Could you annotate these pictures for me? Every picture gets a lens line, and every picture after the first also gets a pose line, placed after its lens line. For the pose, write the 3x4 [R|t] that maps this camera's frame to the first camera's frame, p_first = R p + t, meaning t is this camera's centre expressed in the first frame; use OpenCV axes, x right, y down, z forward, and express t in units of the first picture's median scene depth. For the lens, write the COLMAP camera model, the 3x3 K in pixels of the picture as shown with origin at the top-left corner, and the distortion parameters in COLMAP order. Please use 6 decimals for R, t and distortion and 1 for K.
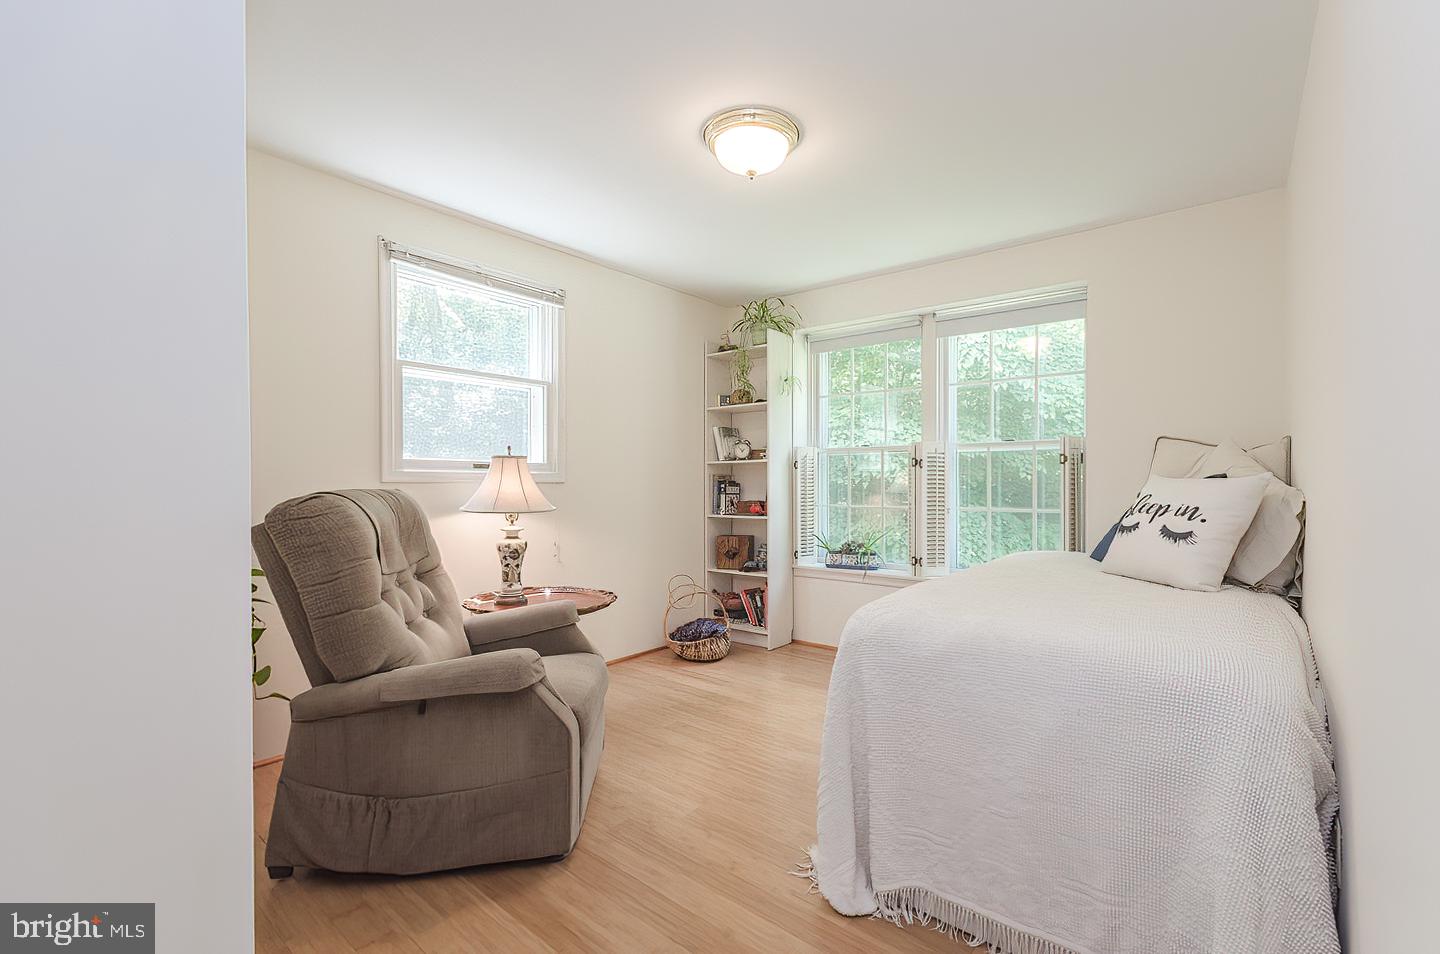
lens RADIAL K [[638.2, 0, 767.3], [0, 638.2, 478.3], [0, 0, 1]] dist [0.003233, 0.001625]
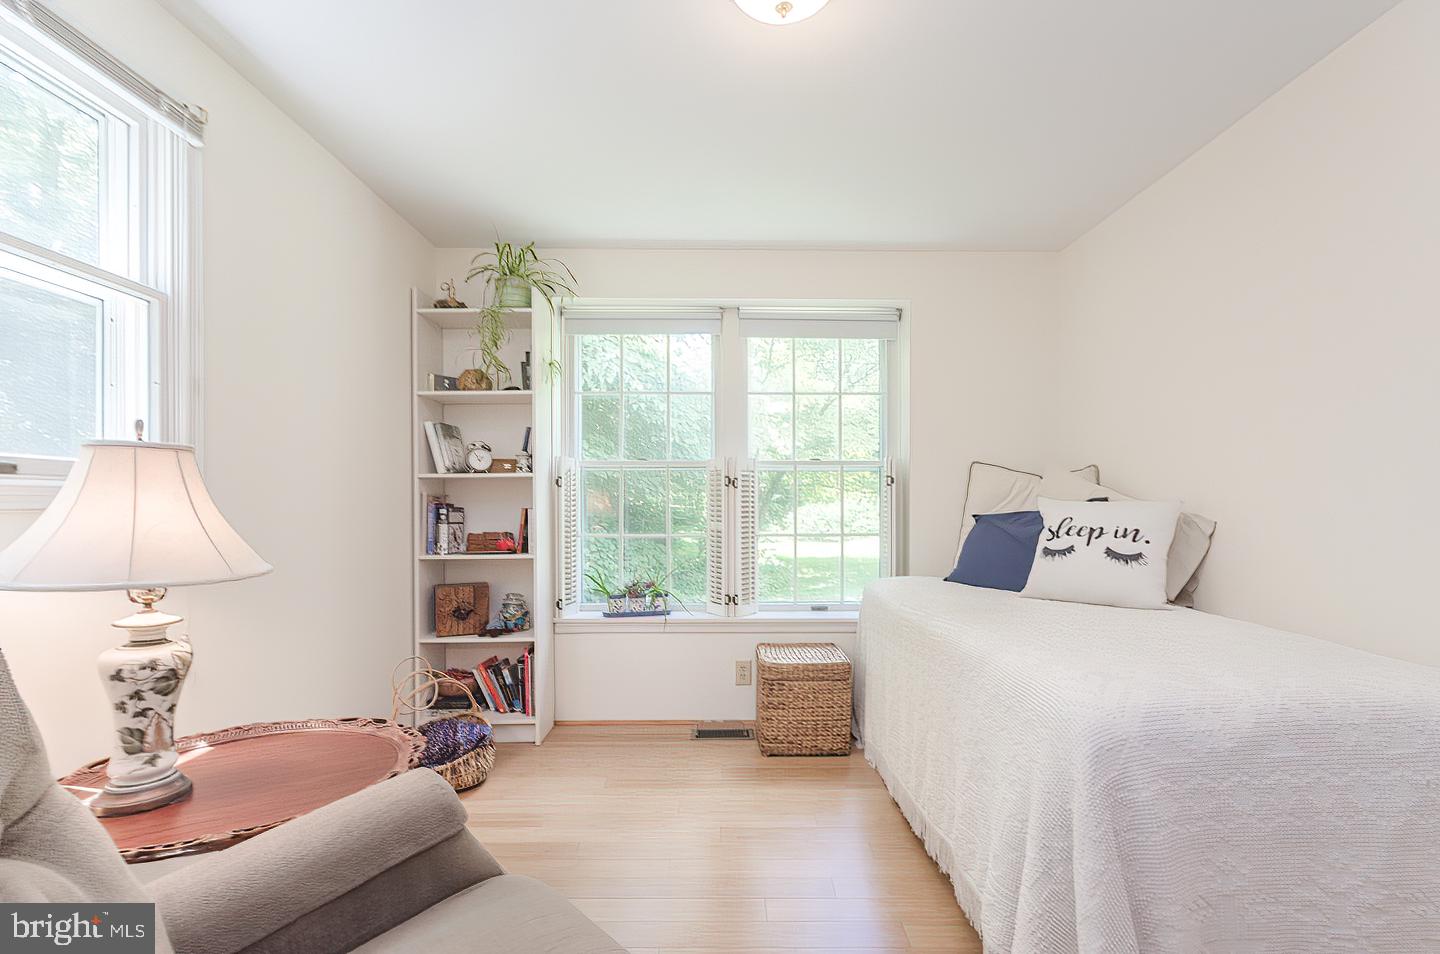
lens RADIAL K [[638.2, 0, 756.8], [0, 638.2, 501.5], [0, 0, 1]] dist [0.003233, 0.001625]
pose [[0.787287, 0.000917, 0.616586, -0.289217], [-0.002240, 0.999997, 0.001372, 0.000231], [-0.616583, -0.002461, 0.787286, 0.360553]]
